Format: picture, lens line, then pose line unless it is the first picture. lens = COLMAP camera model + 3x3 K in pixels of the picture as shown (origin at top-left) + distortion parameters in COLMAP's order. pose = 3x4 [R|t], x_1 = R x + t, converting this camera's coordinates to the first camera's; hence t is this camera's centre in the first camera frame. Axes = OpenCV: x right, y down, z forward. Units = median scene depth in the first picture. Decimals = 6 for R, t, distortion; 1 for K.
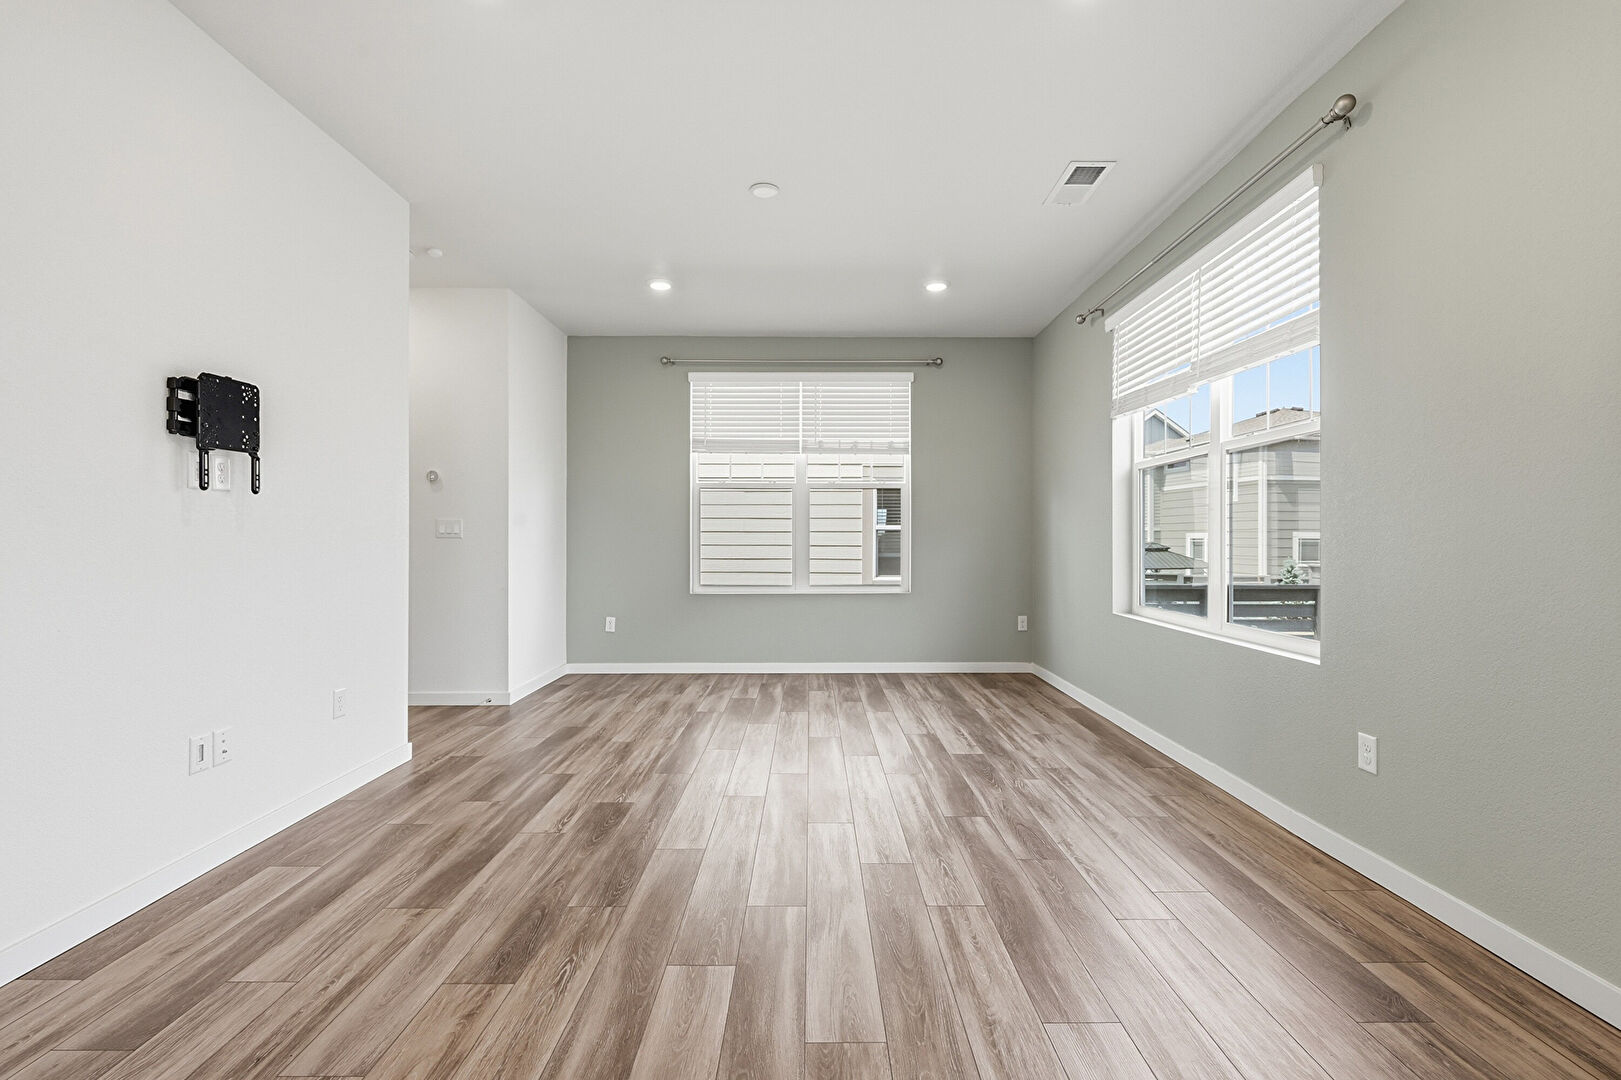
lens RADIAL K [[726.3, 0, 816.2], [0, 726.3, 540.4], [0, 0, 1]] dist [-0.000765, 0.000626]
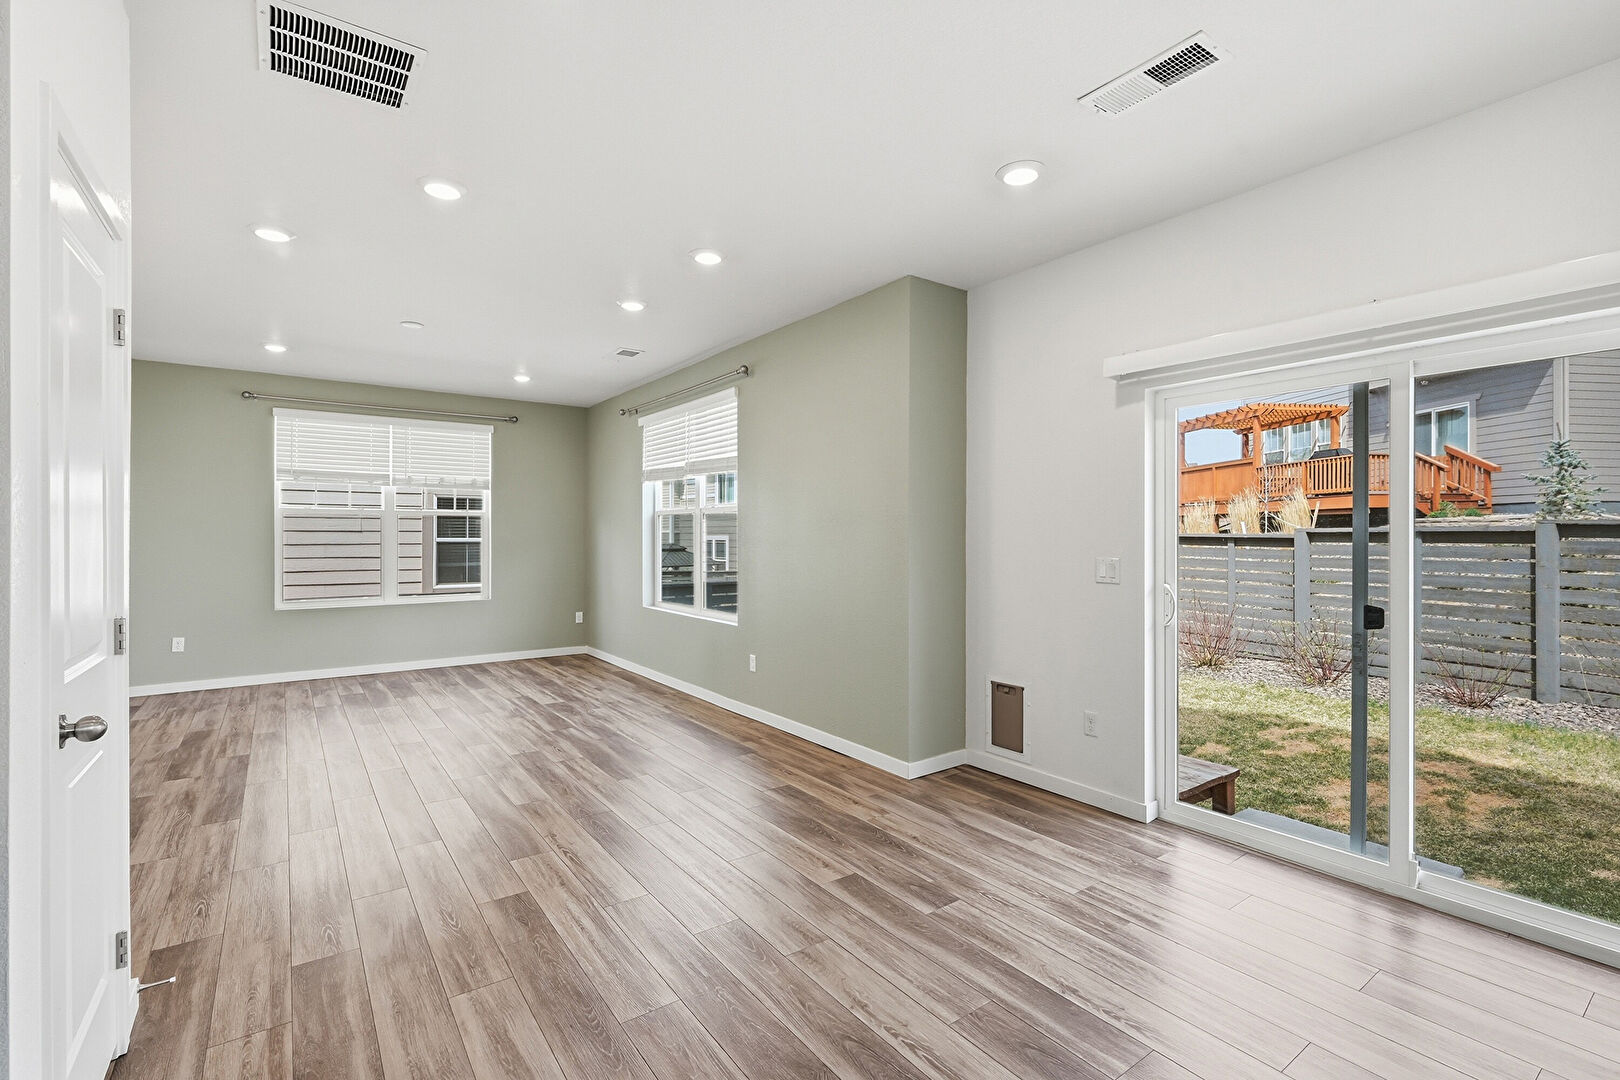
lens RADIAL K [[725.8, 0, 808.7], [0, 725.8, 537.2], [0, 0, 1]] dist [-0.000765, 0.000626]
pose [[0.815982, -0.000460, 0.578077, -0.236987], [0.000510, 1.000000, 0.000077, -0.056883], [-0.578077, 0.000232, 0.815982, -0.561498]]
